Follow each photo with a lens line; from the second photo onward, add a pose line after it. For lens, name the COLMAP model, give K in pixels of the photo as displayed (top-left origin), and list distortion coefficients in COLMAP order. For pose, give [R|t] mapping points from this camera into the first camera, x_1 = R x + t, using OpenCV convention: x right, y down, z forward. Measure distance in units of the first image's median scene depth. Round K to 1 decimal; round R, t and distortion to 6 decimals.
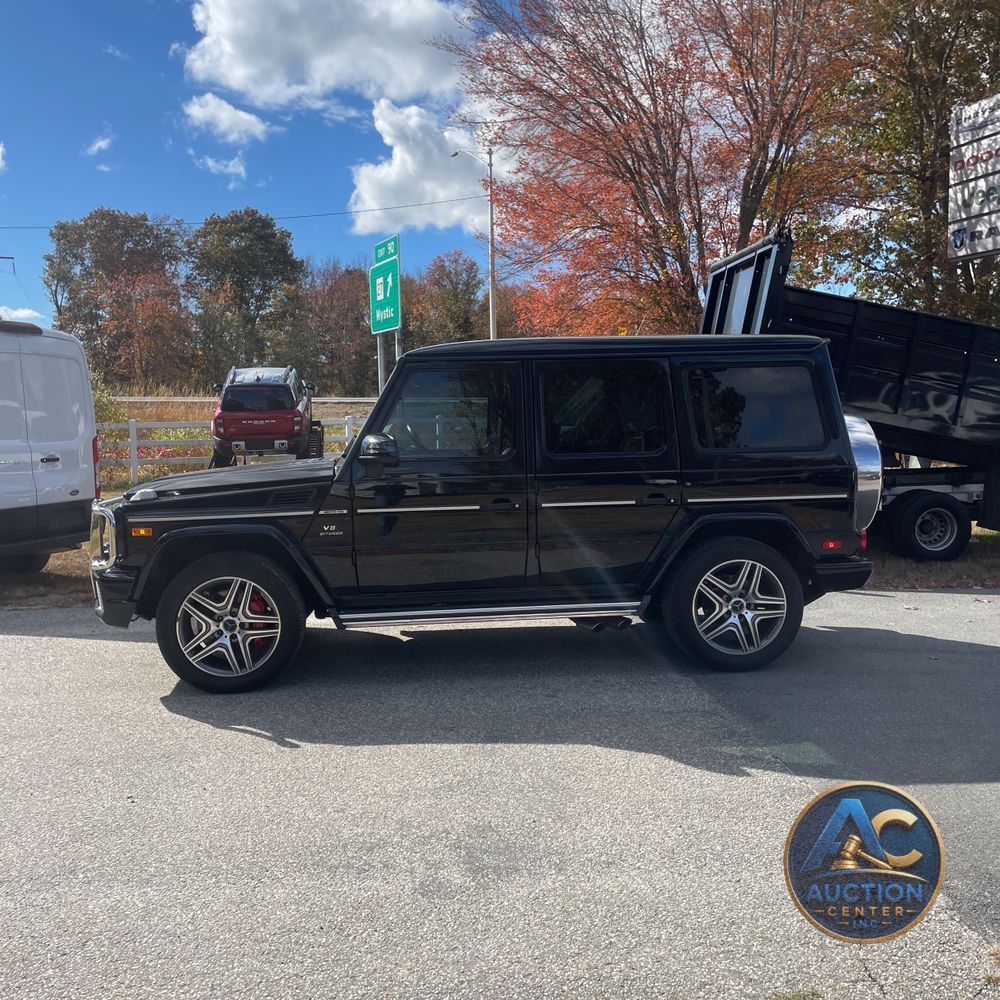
lens RADIAL K [[1009.4, 0, 506.6], [0, 1009.4, 501.5], [0, 0, 1]] dist [0.035153, 0.000000]
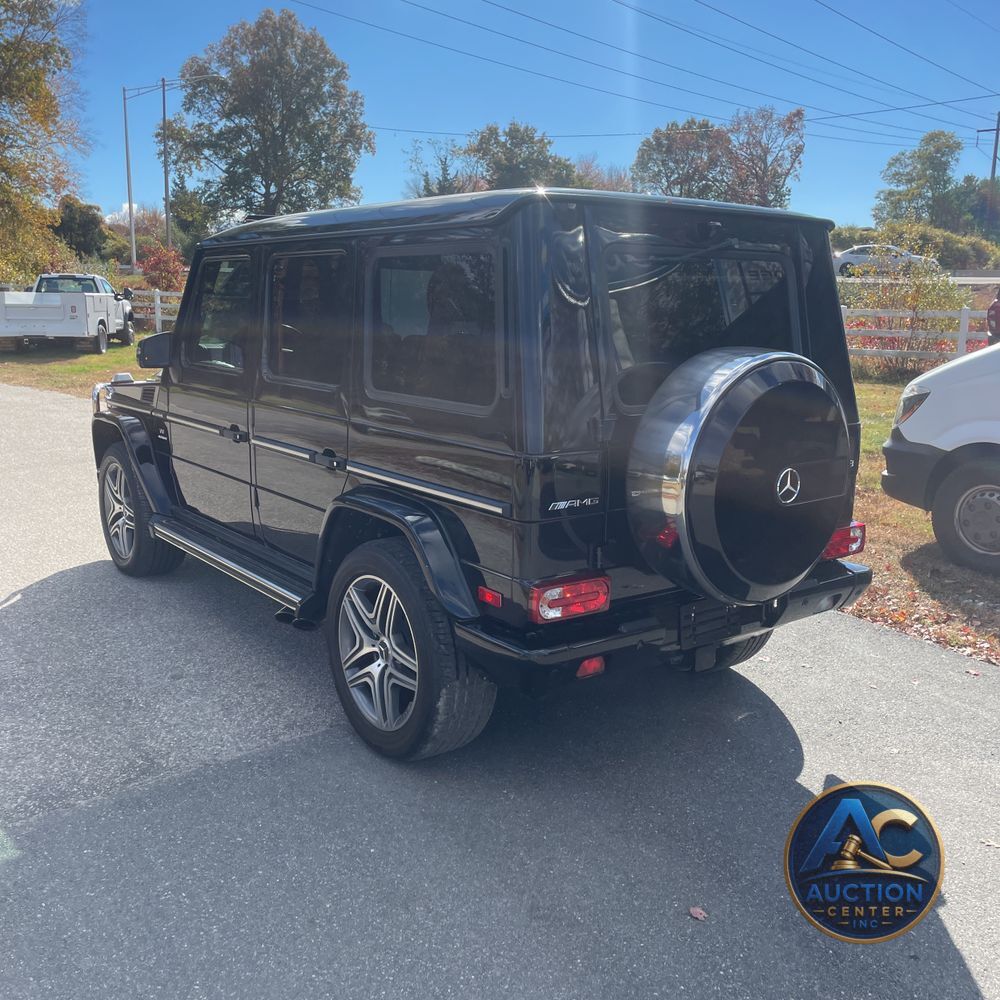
lens RADIAL K [[1009.4, 0, 492.3], [0, 1009.4, 503.8], [0, 0, 1]] dist [0.035153, 0.000000]
pose [[0.506467, 0.194137, -0.840120, 0.141094], [-0.095252, 0.980958, 0.169259, -0.017287], [0.856982, -0.005700, 0.515315, 0.138712]]
